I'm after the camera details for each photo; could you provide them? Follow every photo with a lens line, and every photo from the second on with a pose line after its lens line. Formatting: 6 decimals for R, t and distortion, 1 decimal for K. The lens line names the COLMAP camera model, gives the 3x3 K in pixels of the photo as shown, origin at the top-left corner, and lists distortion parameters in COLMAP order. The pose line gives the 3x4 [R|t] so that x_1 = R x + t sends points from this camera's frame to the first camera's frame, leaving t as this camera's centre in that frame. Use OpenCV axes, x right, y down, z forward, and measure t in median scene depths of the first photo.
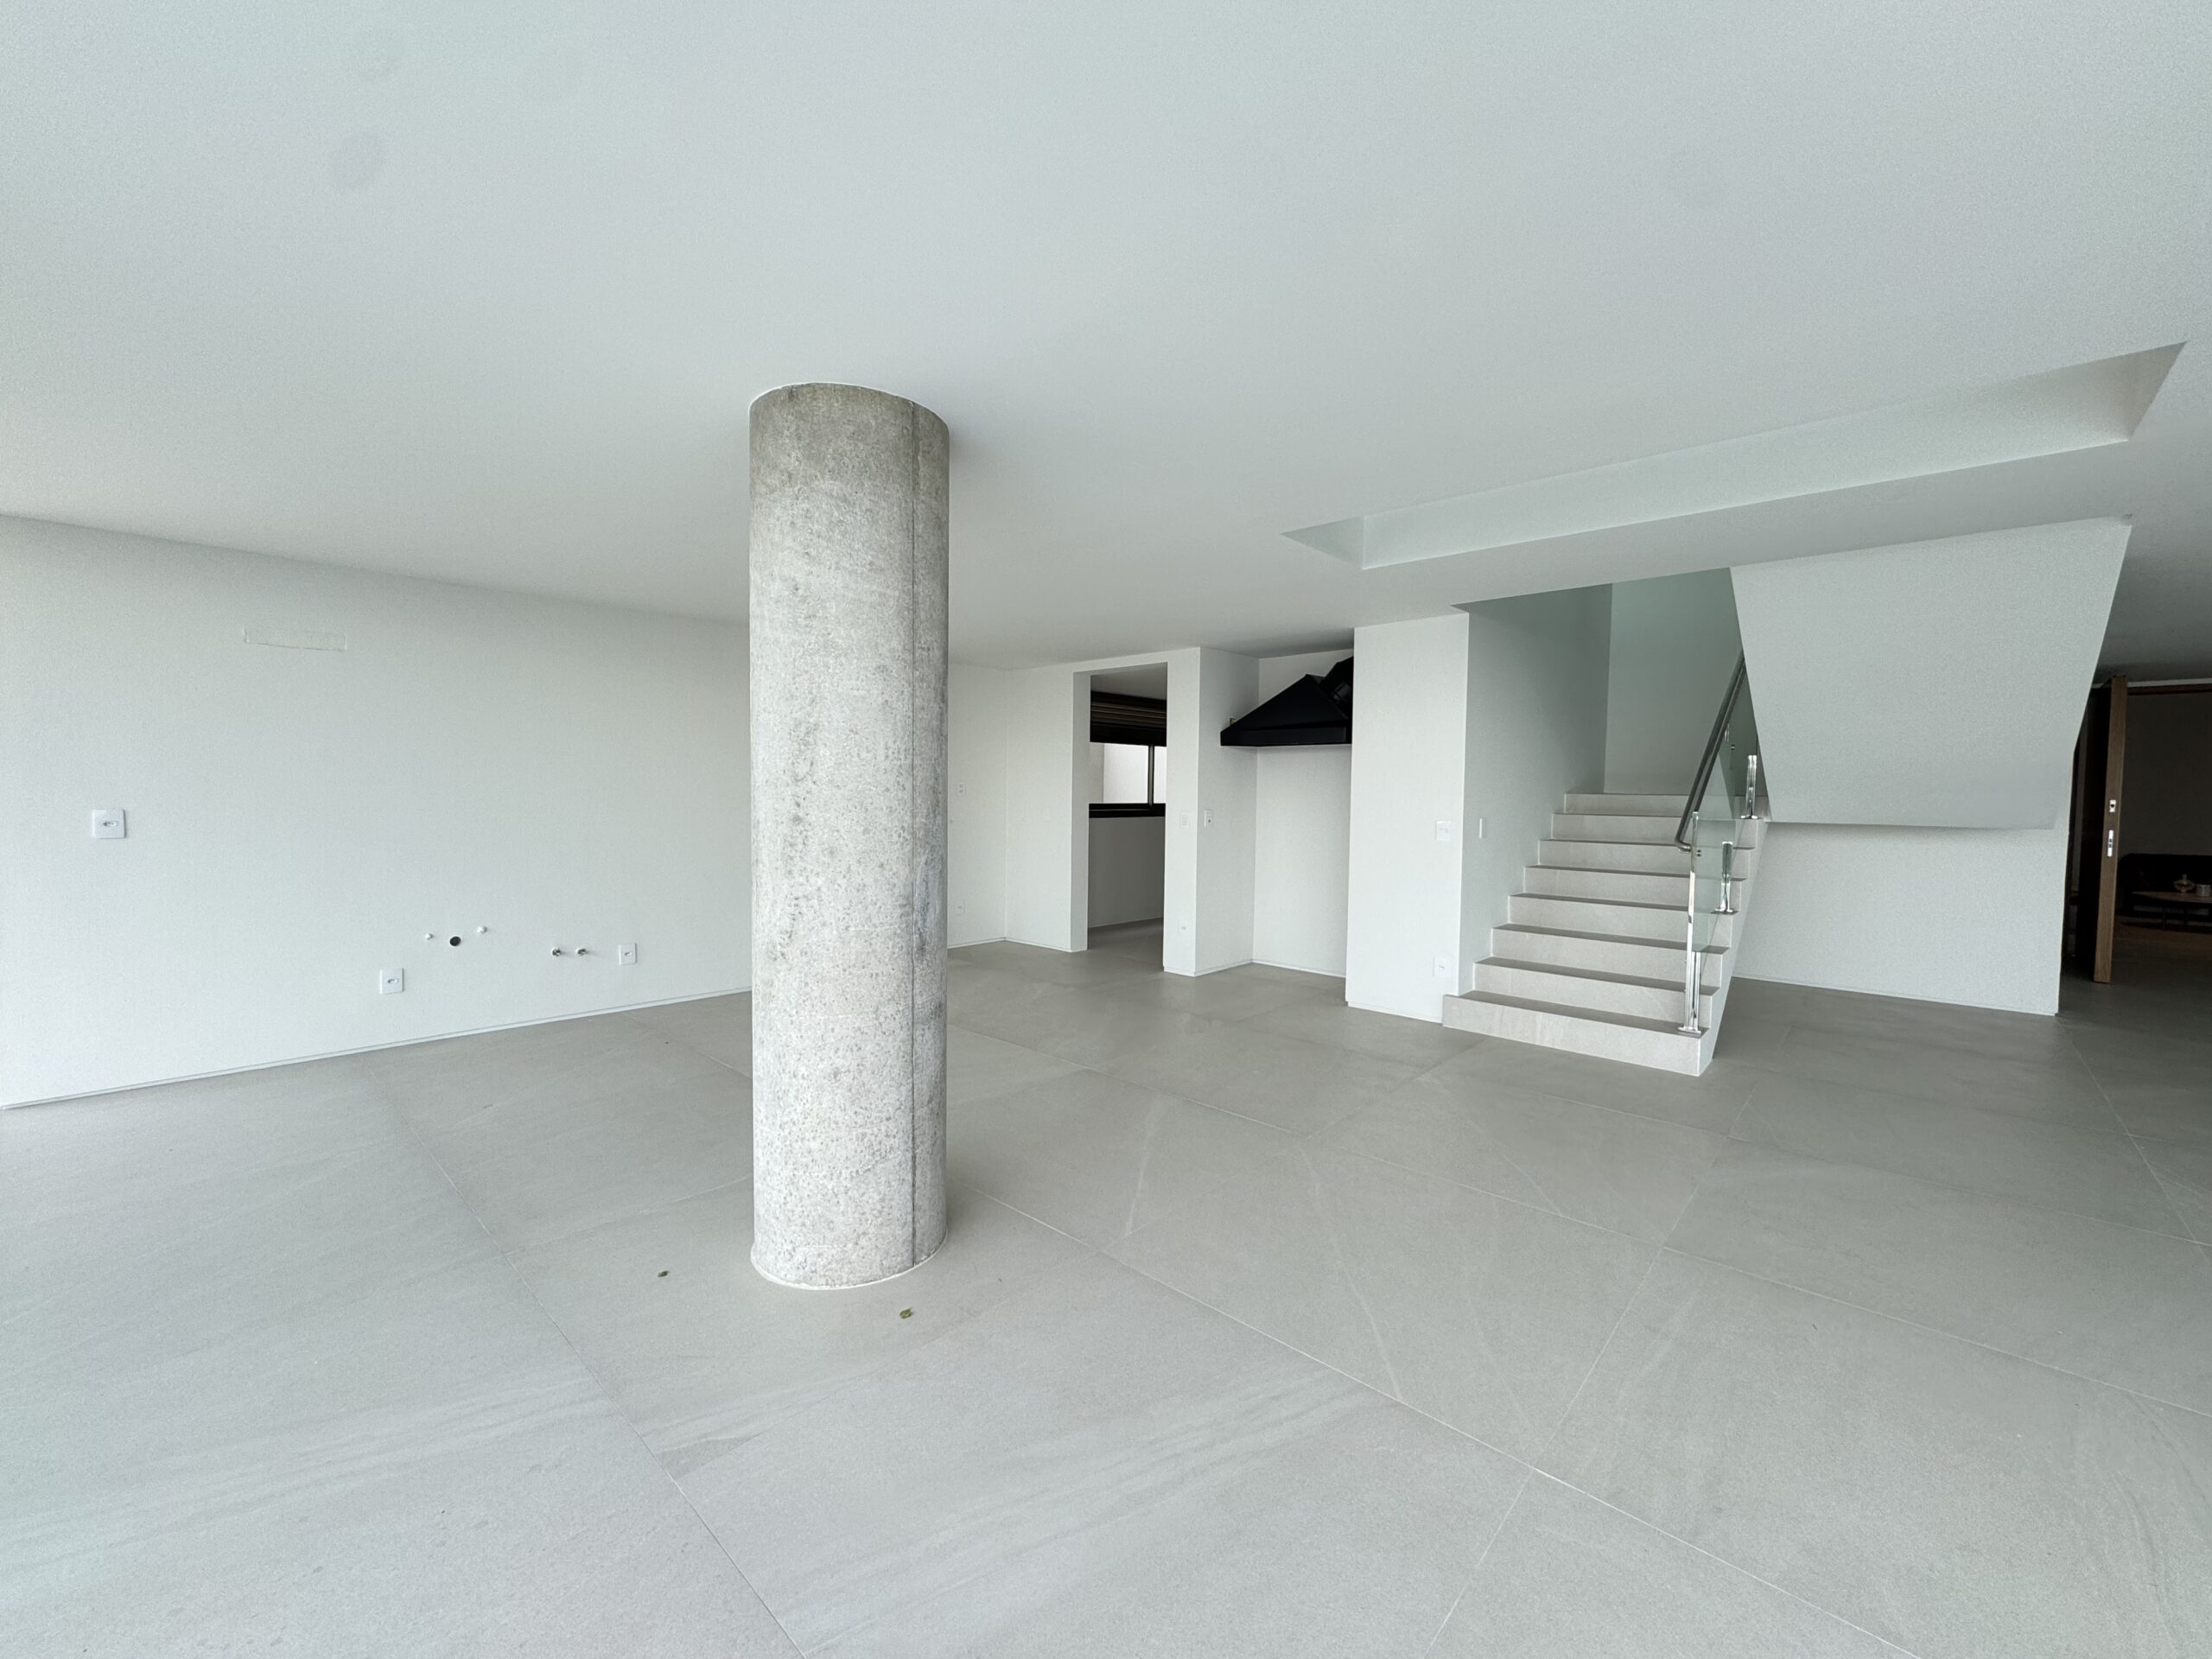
lens RADIAL K [[920.9, 0, 1120.1], [0, 920.9, 823.5], [0, 0, 1]] dist [0.002640, 0.000180]
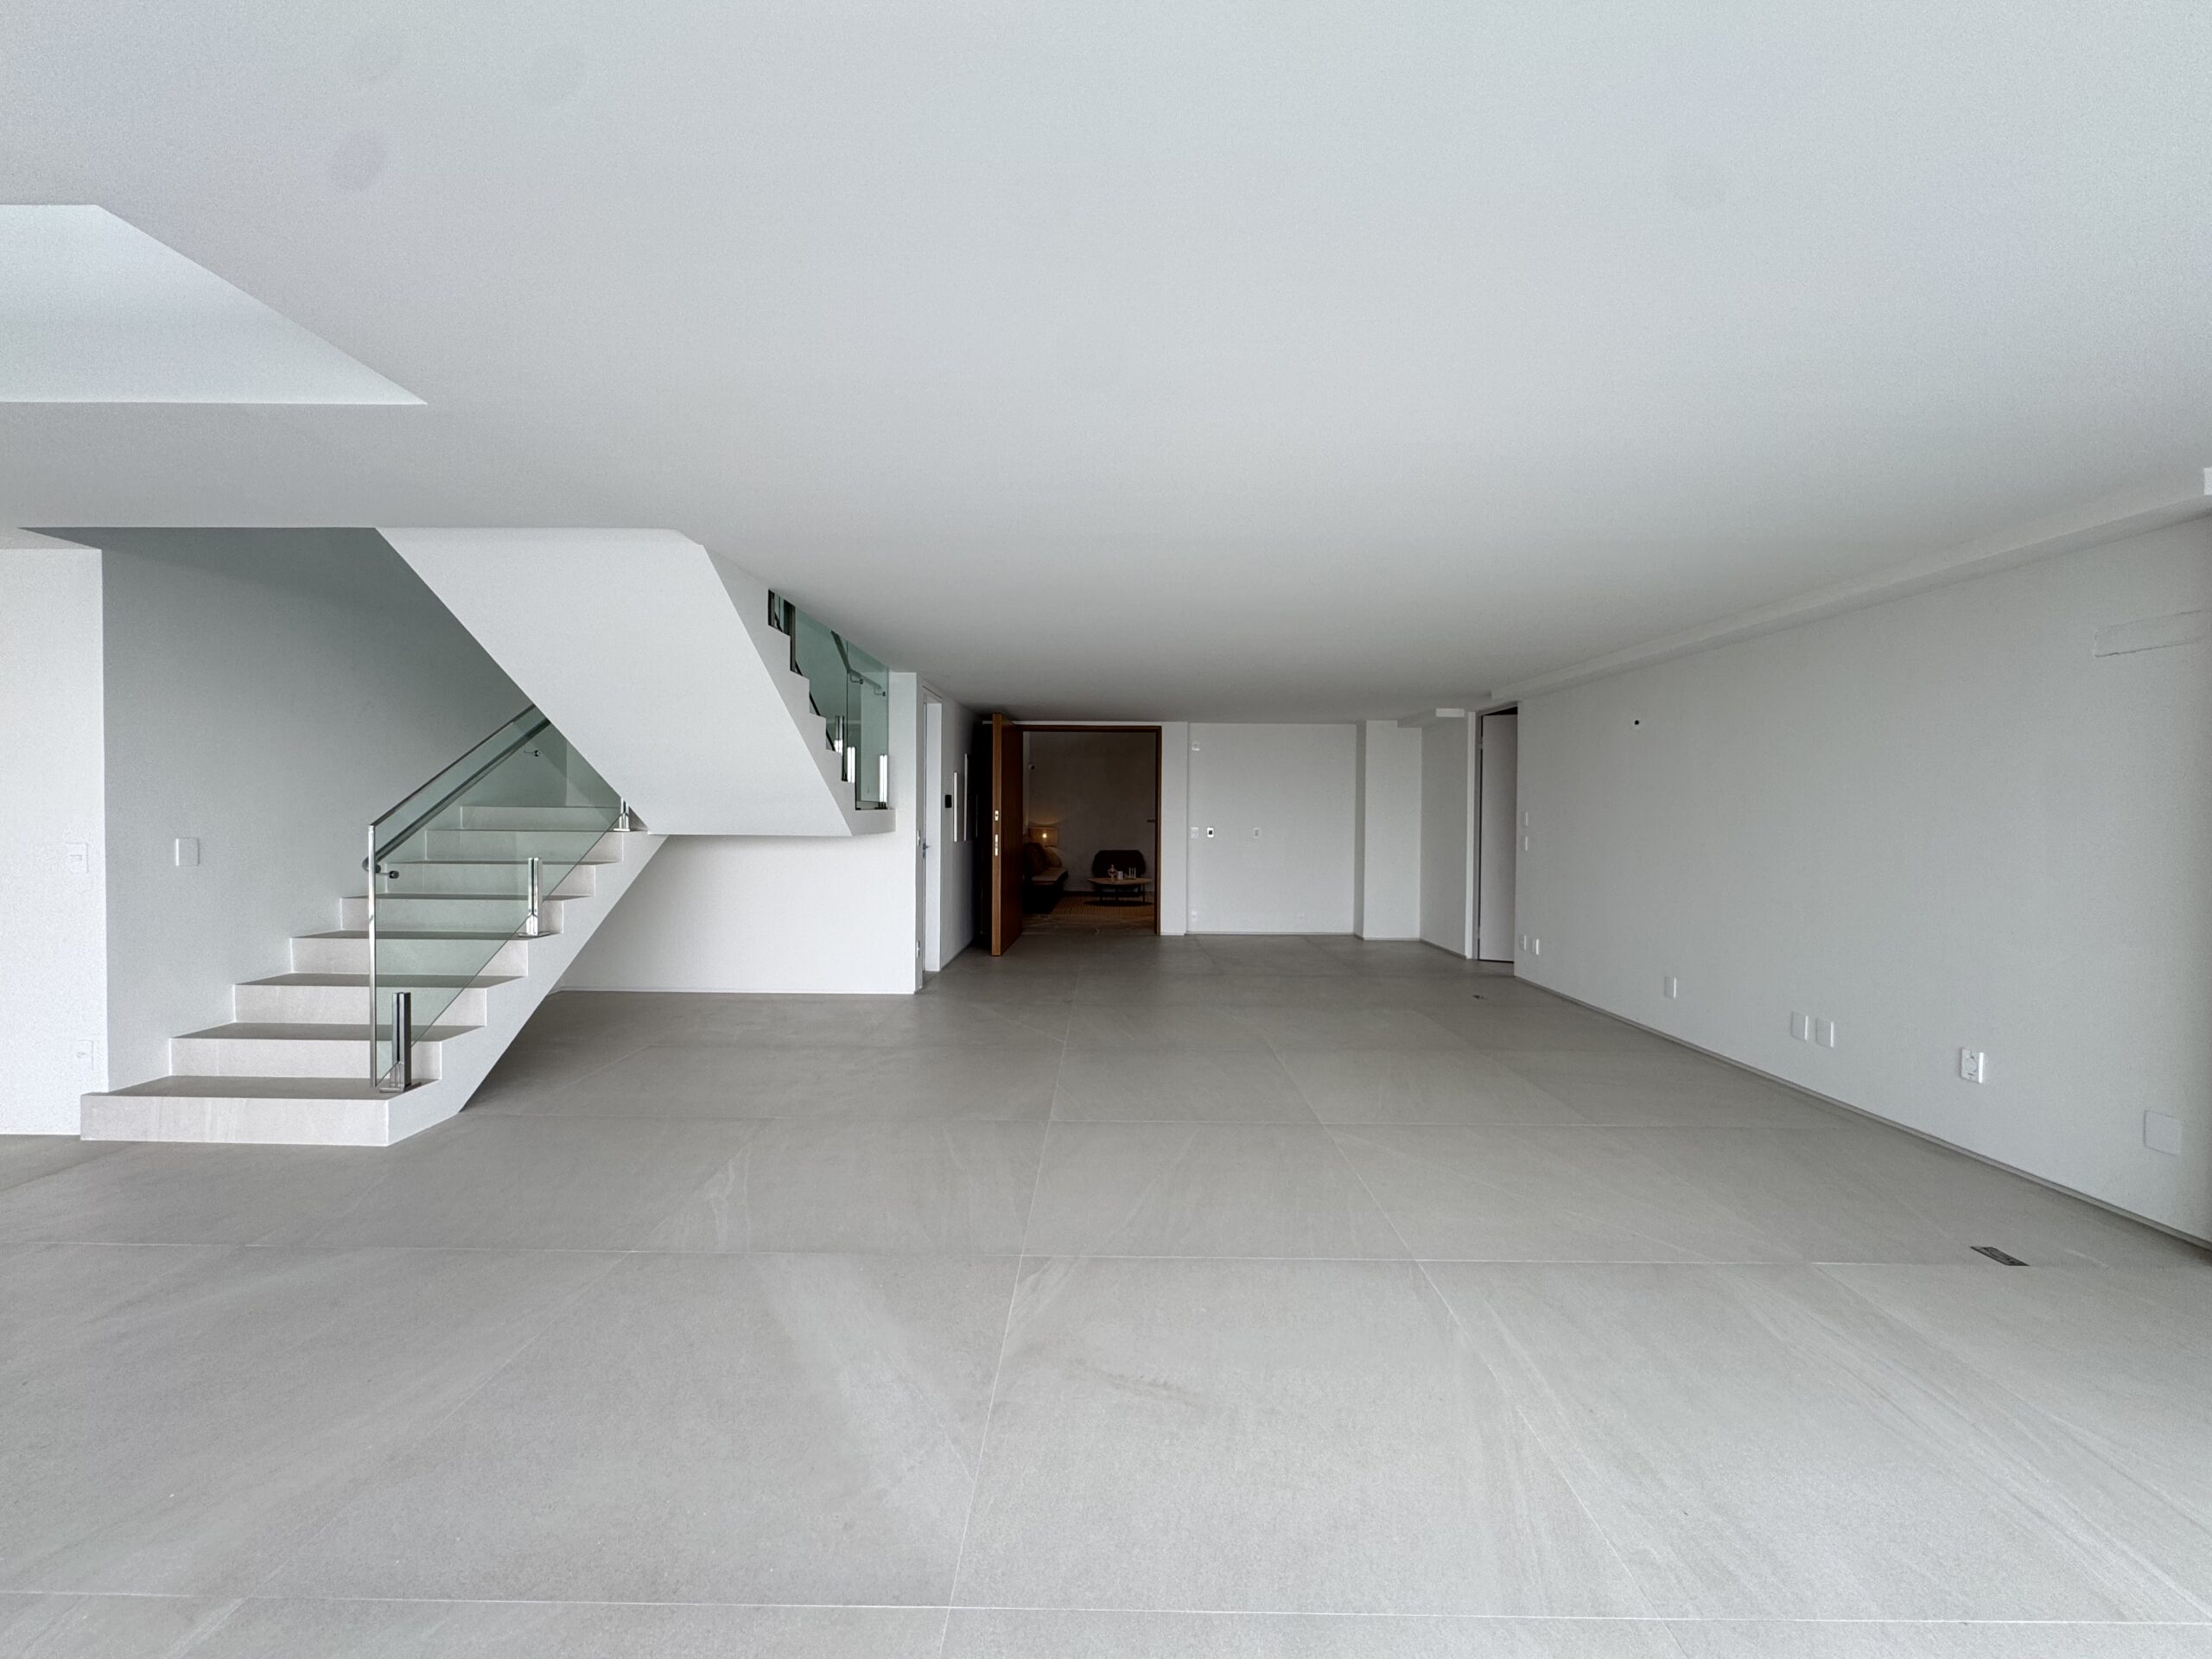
lens RADIAL K [[920.9, 0, 1120.1], [0, 920.9, 823.5], [0, 0, 1]] dist [0.002640, 0.000180]
pose [[0.727989, -0.014511, 0.685436, 0.432515], [0.026085, 0.999638, -0.006542, 0.006129], [-0.685093, 0.022642, 0.728104, -0.048162]]
